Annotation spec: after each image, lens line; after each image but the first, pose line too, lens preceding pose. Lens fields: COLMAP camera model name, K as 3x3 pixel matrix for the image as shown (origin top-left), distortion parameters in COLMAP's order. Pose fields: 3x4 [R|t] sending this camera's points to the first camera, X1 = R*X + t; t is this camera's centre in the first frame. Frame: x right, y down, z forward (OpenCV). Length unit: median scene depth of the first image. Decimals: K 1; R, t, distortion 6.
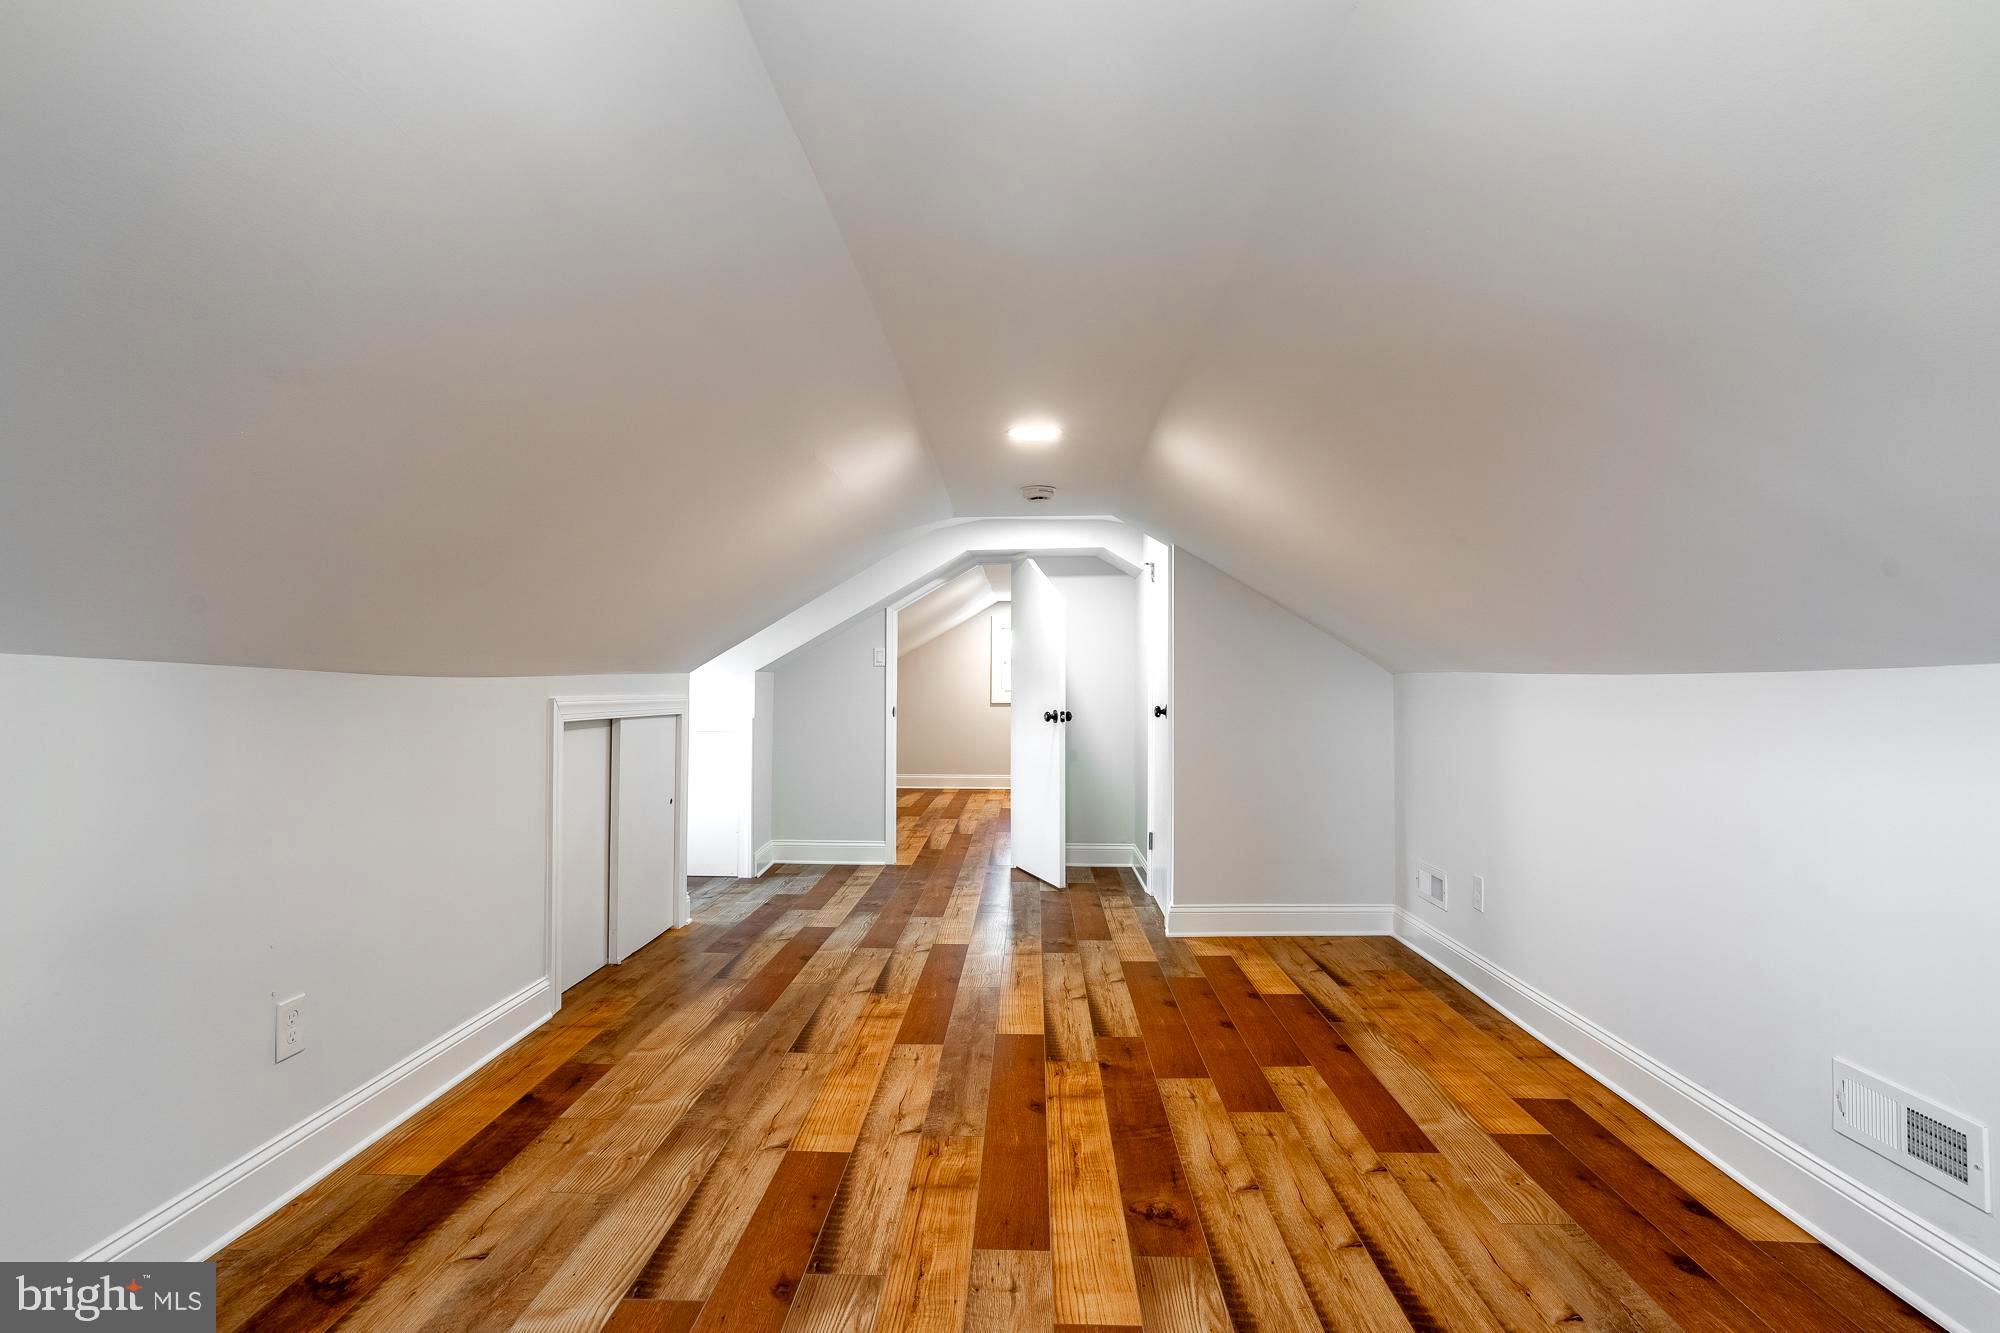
lens RADIAL K [[983.4, 0, 1000.0], [0, 983.4, 666.5], [0, 0, 1]] dist [-0.043716, 0.031958]
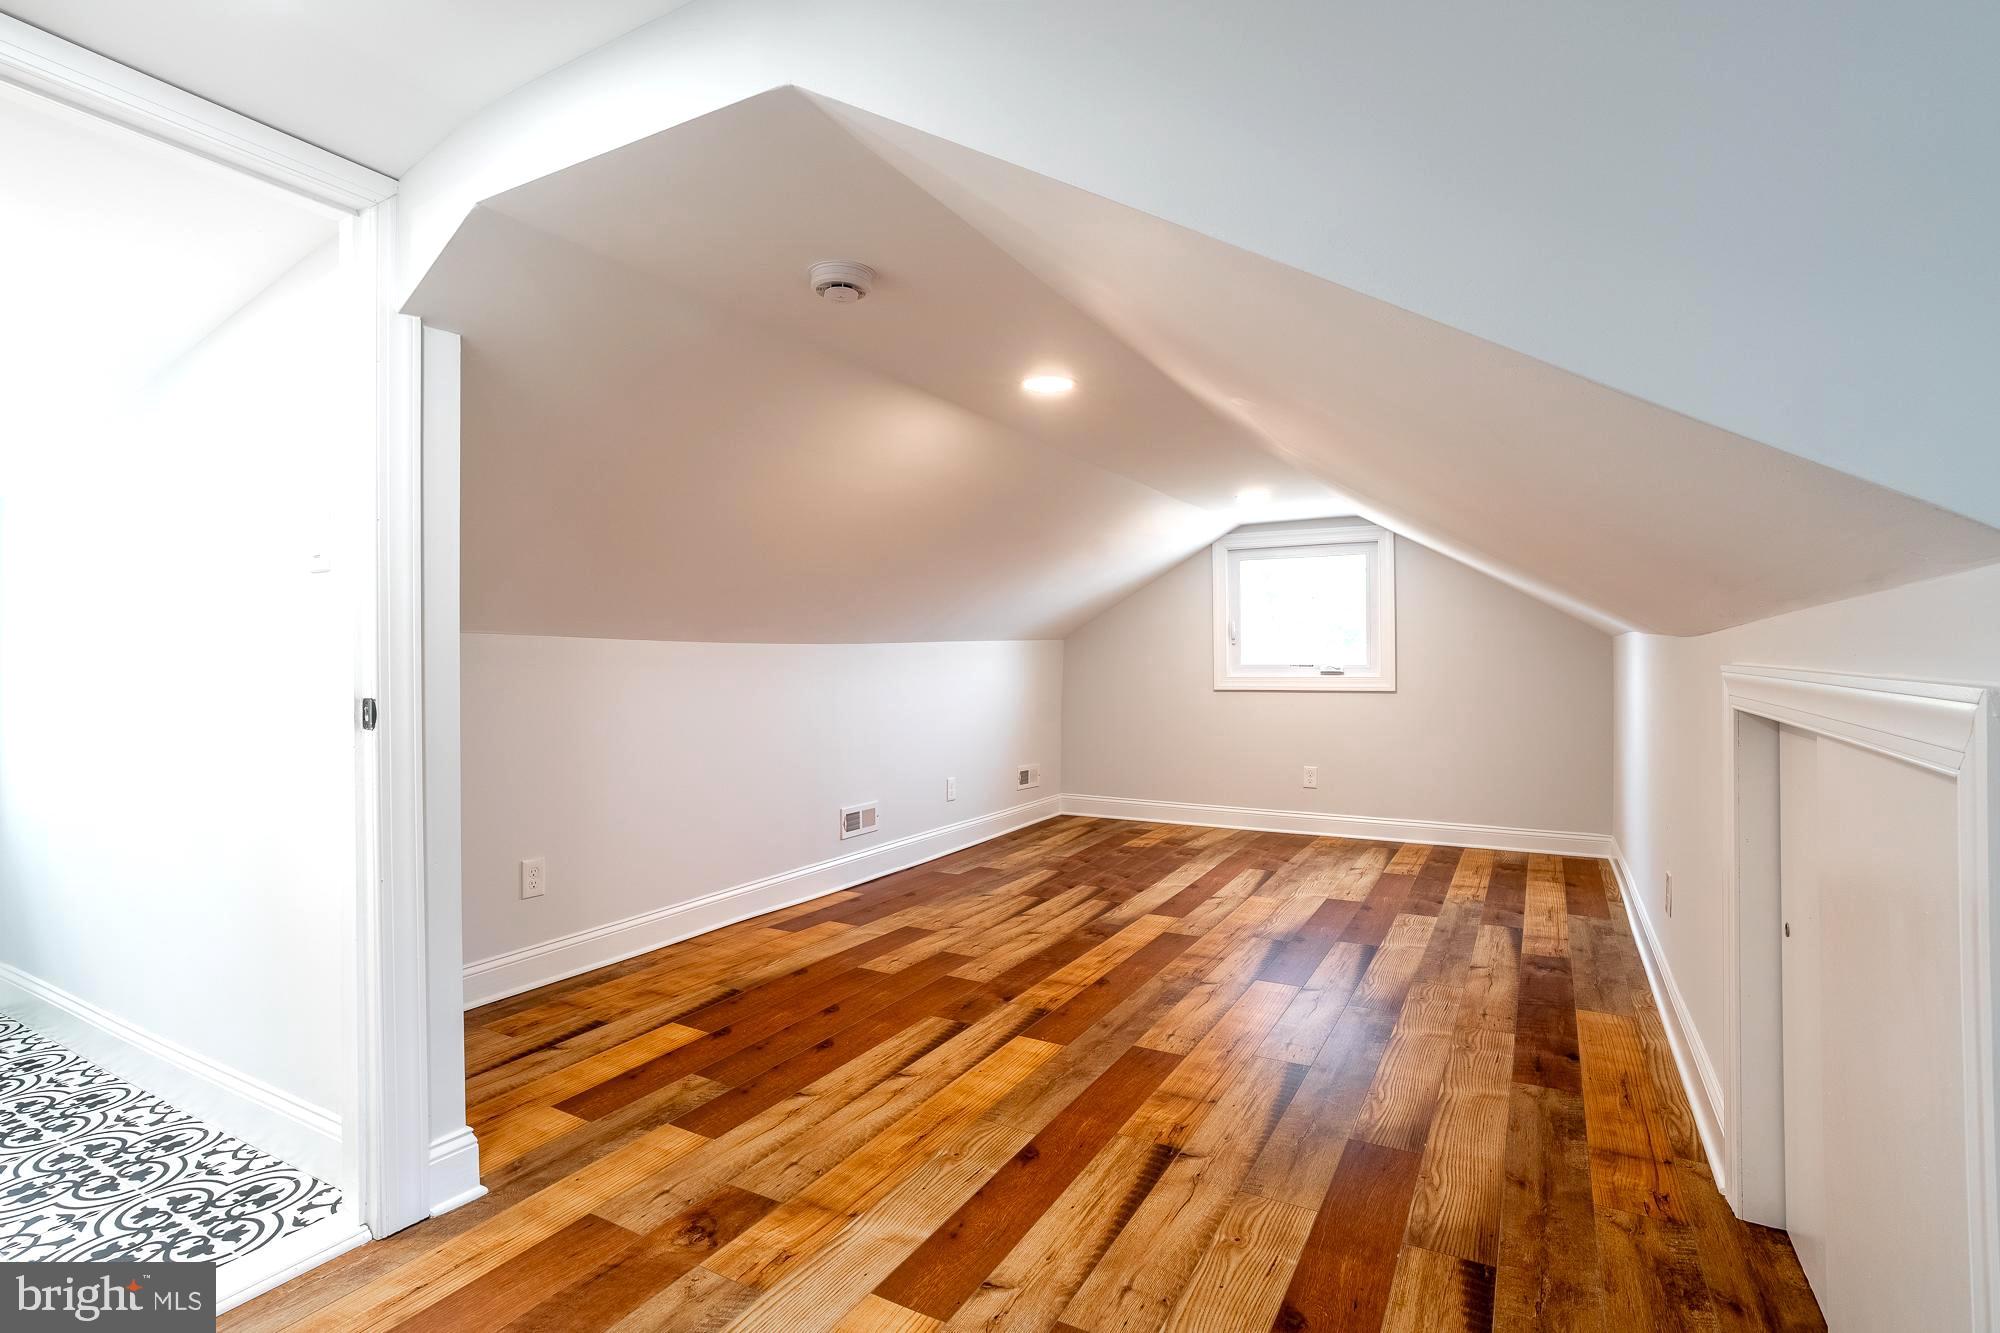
lens RADIAL K [[989.8, 0, 1000.0], [0, 989.8, 666.5], [0, 0, 1]] dist [-0.040895, 0.030684]
pose [[-0.888047, -0.003982, 0.459735, -0.380350], [-0.007114, 0.999962, -0.005081, 0.044826], [-0.459697, -0.007783, -0.888042, 1.946606]]
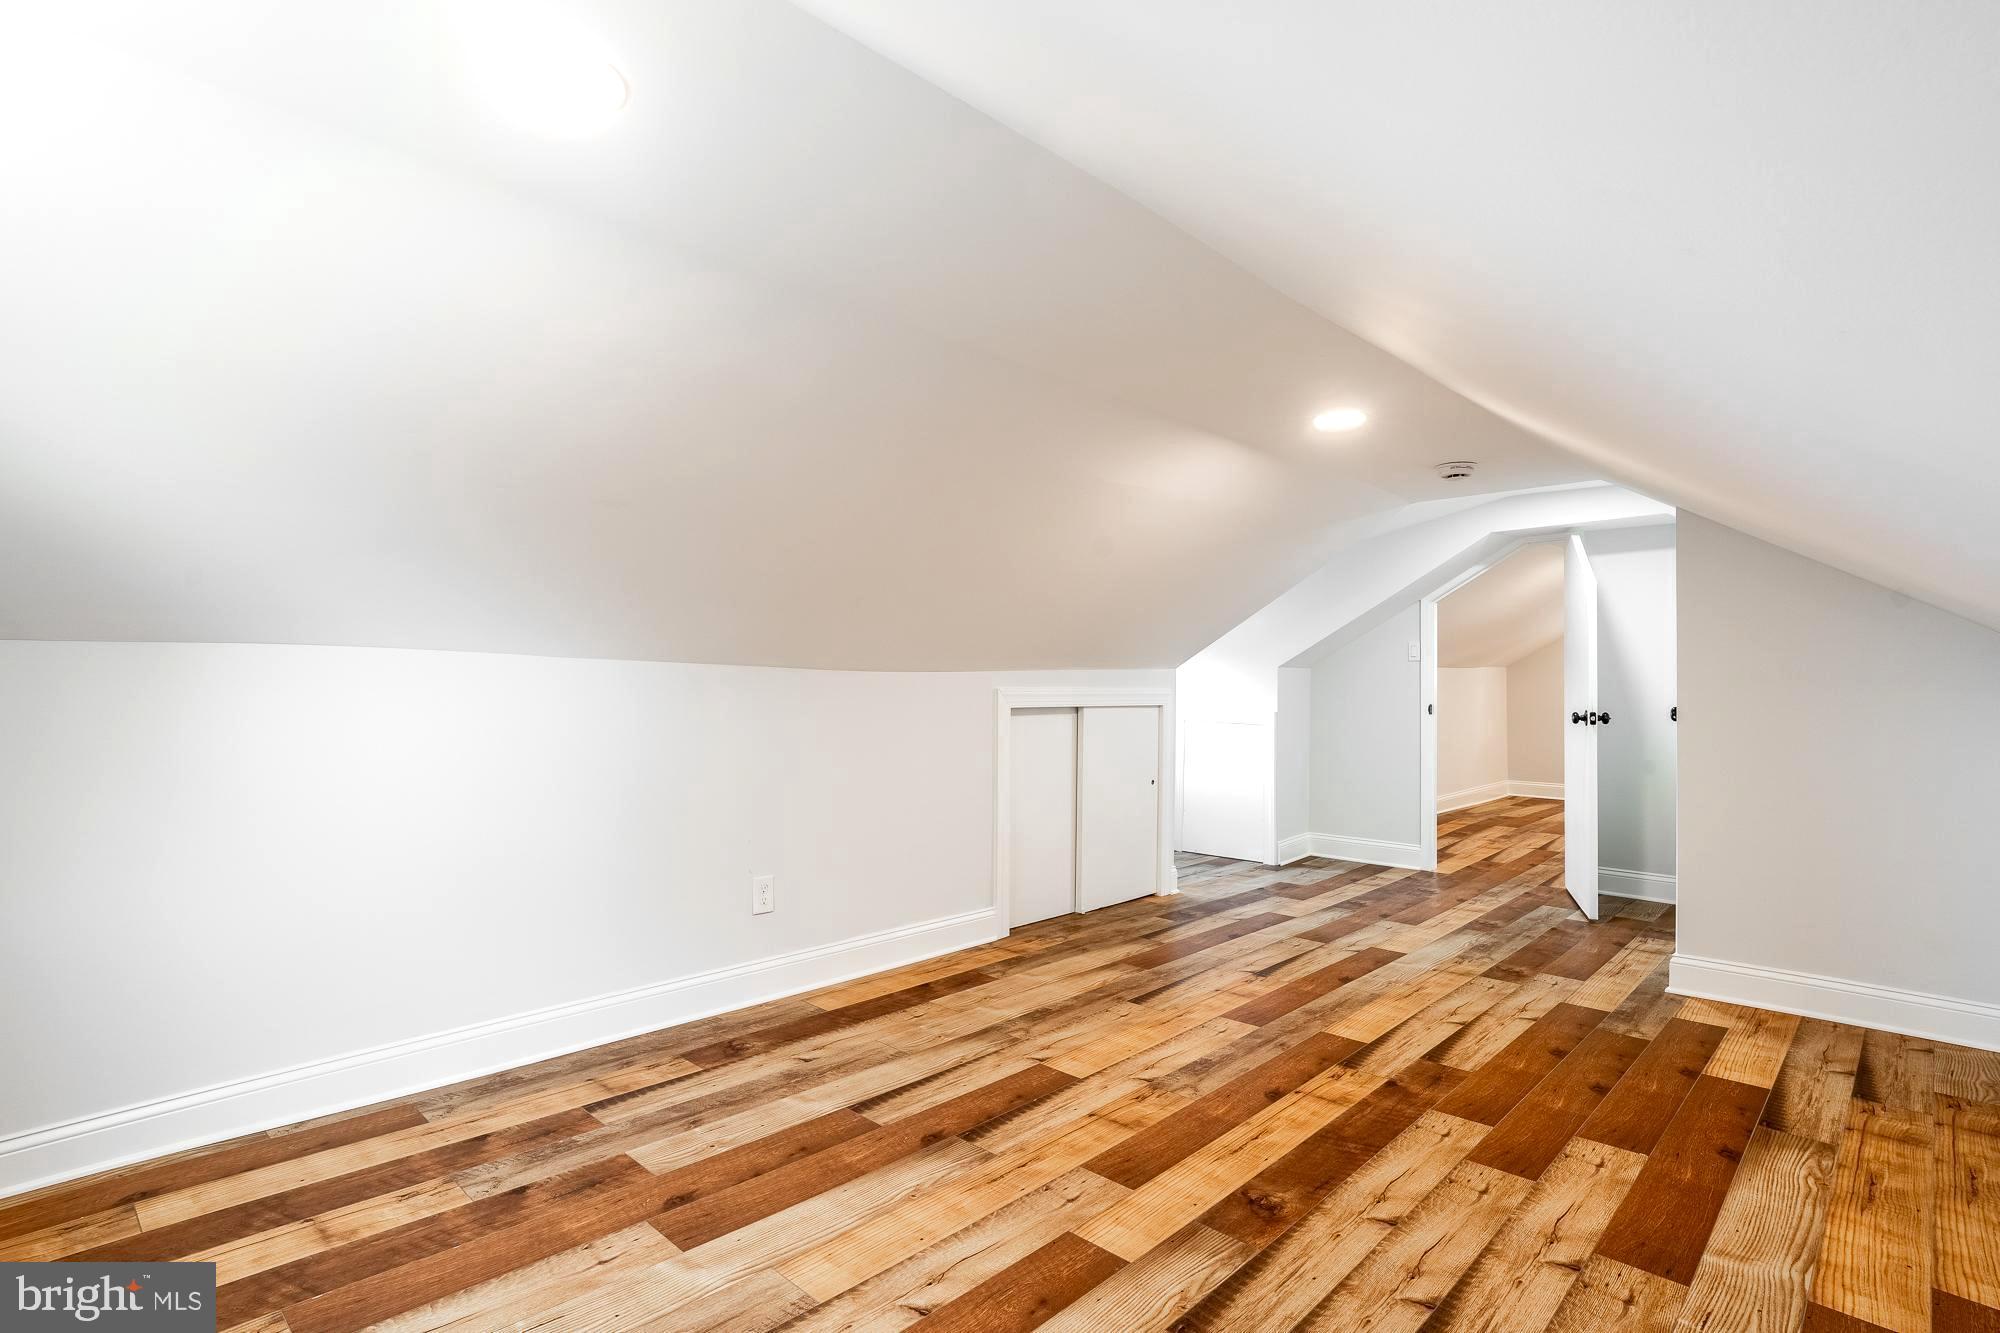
lens RADIAL K [[989.8, 0, 1000.0], [0, 989.8, 666.5], [0, 0, 1]] dist [-0.040895, 0.030684]
pose [[0.746105, -0.006033, -0.665802, 0.448567], [0.008052, 0.999968, -0.000037, 0.004168], [0.665780, -0.005333, 0.746129, 0.047969]]
